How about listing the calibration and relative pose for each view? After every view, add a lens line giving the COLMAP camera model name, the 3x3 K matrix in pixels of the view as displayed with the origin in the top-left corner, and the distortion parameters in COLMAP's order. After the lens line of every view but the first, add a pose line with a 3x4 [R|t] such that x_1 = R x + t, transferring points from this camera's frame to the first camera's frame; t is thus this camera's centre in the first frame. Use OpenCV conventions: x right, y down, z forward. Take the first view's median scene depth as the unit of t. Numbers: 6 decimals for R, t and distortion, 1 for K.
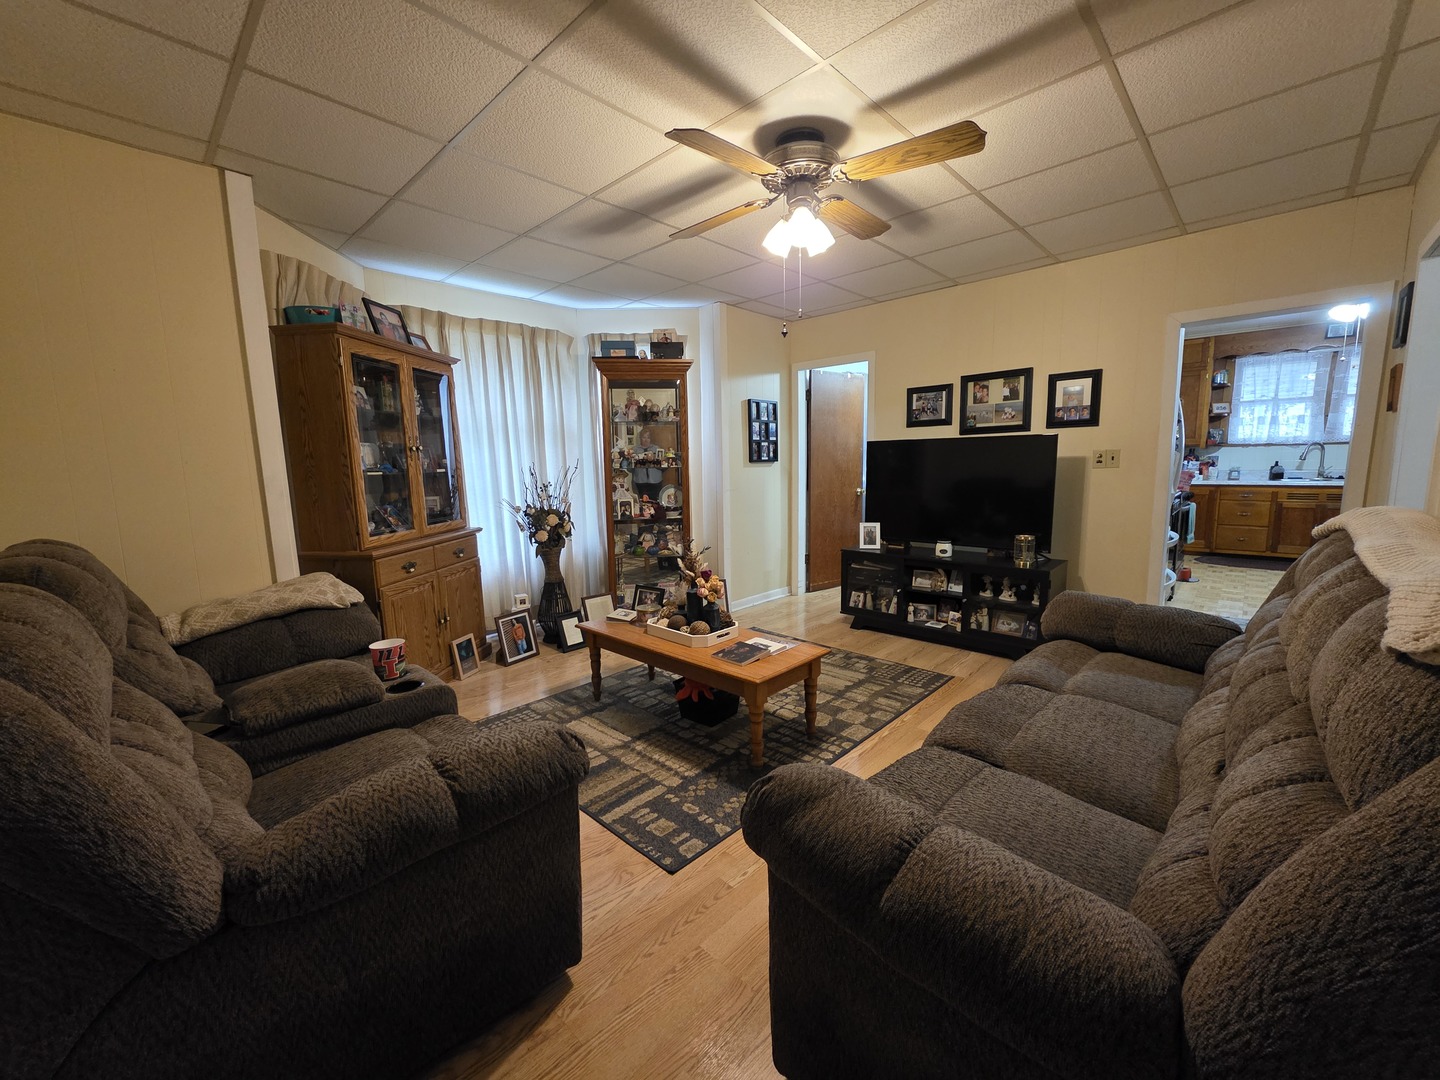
lens RADIAL K [[574.1, 0, 720.4], [0, 574.1, 540.0], [0, 0, 1]] dist [-0.000078, 0.000005]
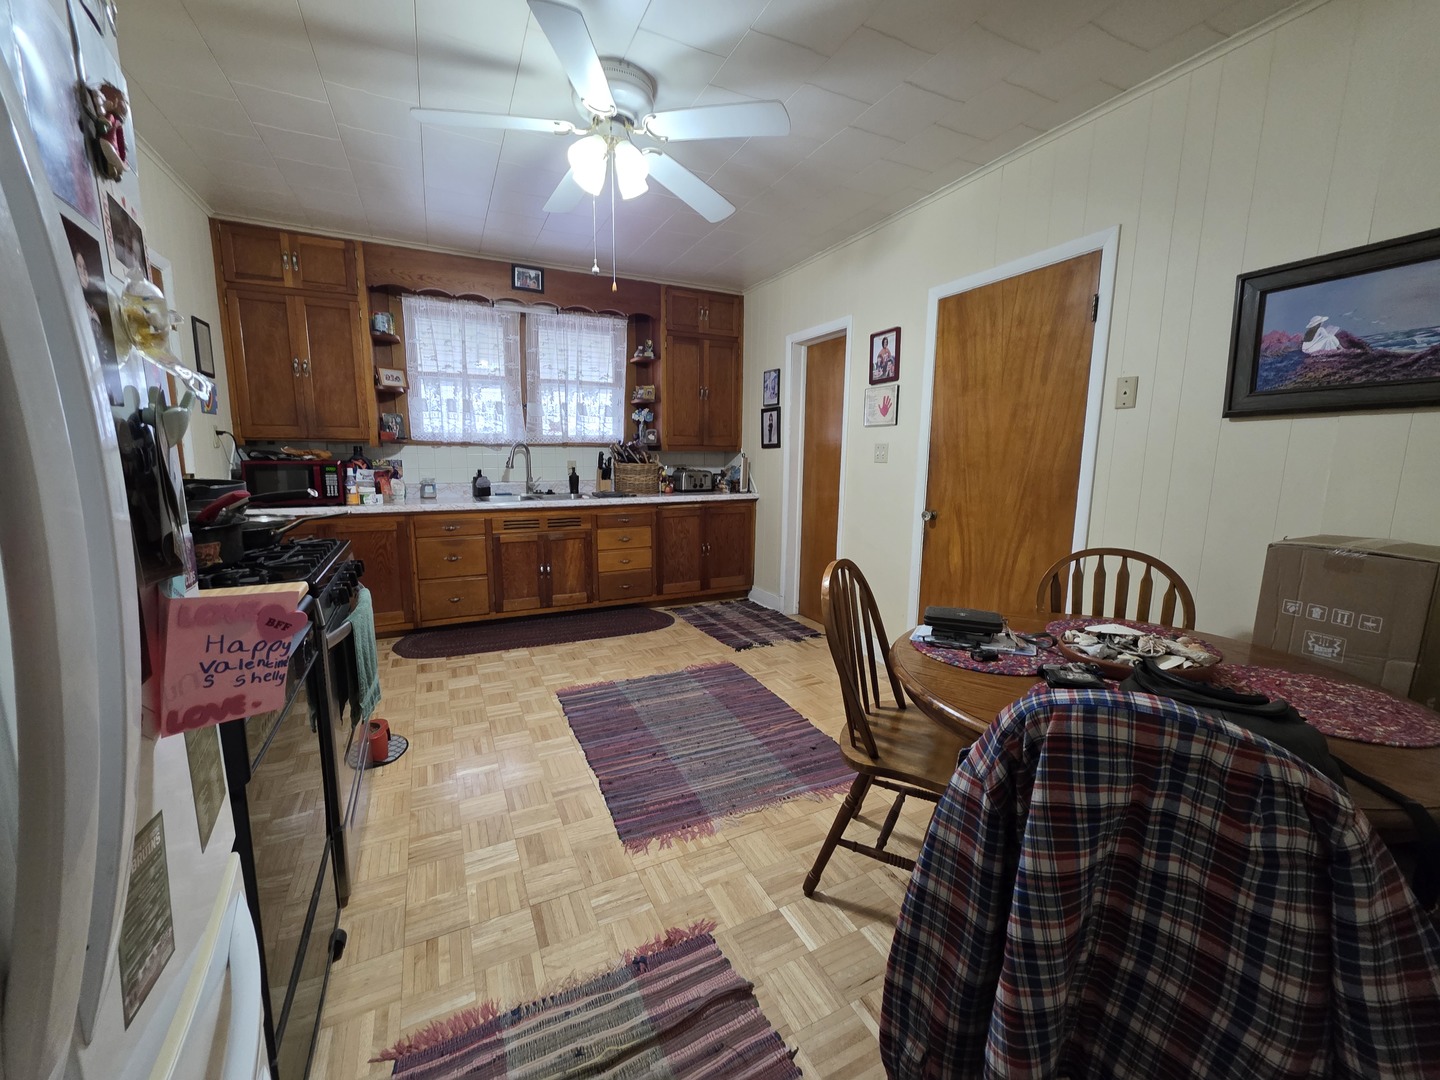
lens RADIAL K [[574.1, 0, 722.0], [0, 574.1, 538.7], [0, 0, 1]] dist [-0.000078, 0.000005]
pose [[0.347970, -0.115246, 0.930395, 0.435589], [0.110471, 0.990542, 0.081380, -0.080382], [-0.930974, 0.074464, 0.357411, 0.501690]]
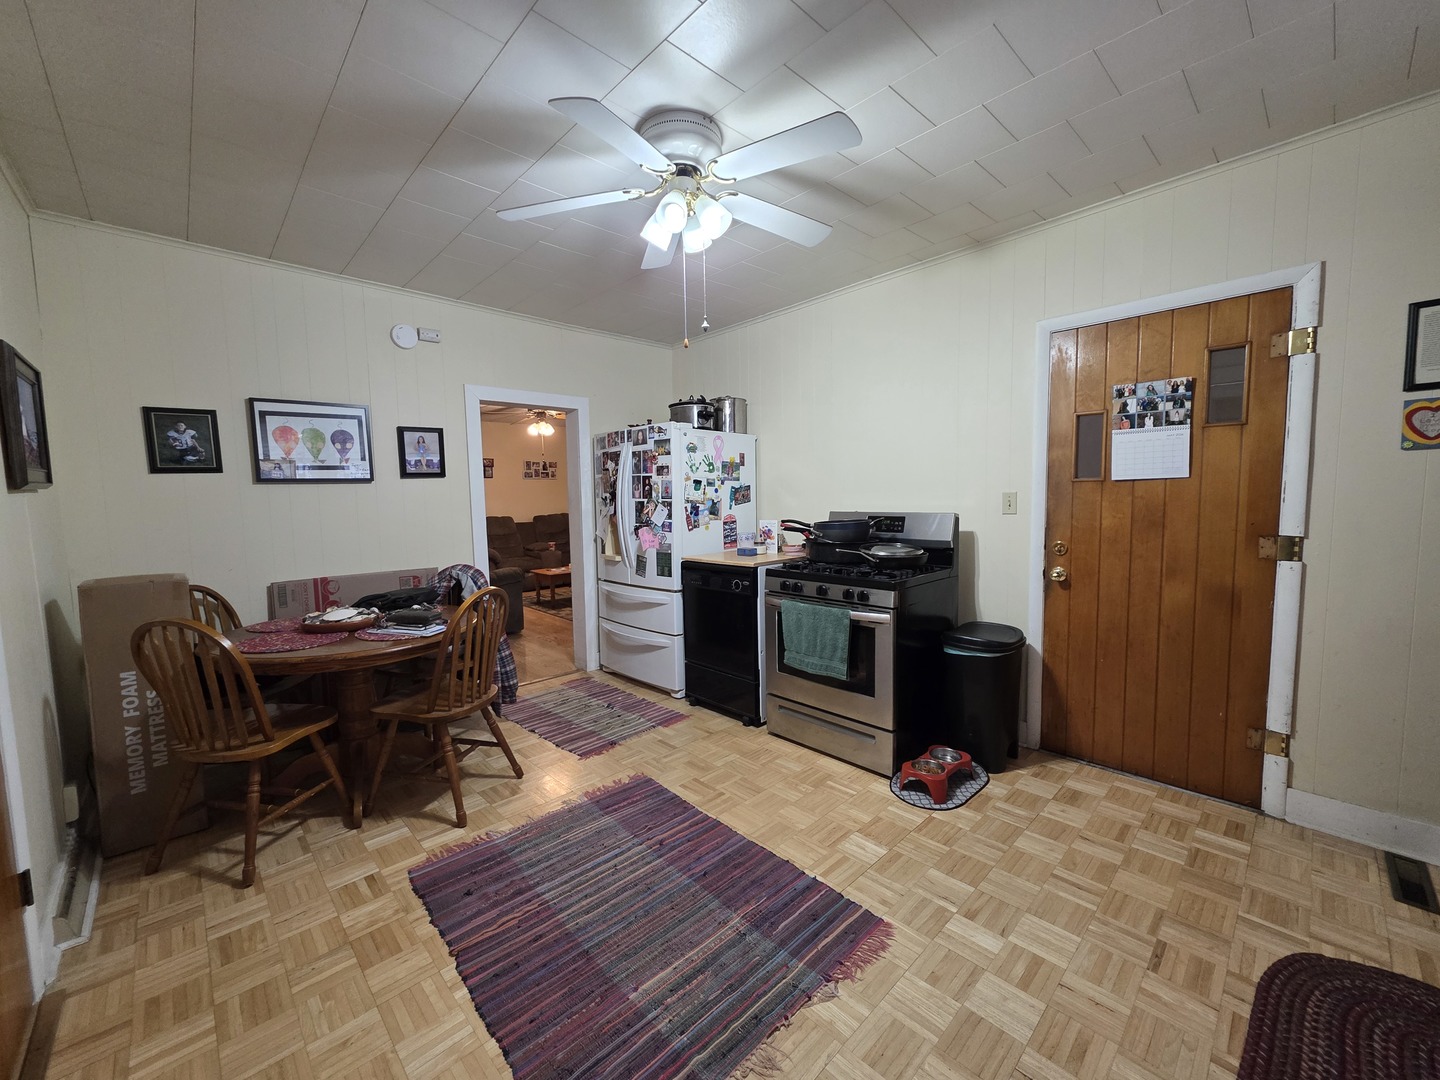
lens RADIAL K [[574.1, 0, 720.8], [0, 574.1, 547.0], [0, 0, 1]] dist [-0.000078, 0.000005]
pose [[-0.061502, 0.098872, -0.993198, 1.109208], [-0.123135, 0.986728, 0.105853, -0.133929], [0.990482, 0.128808, -0.048511, 0.728064]]
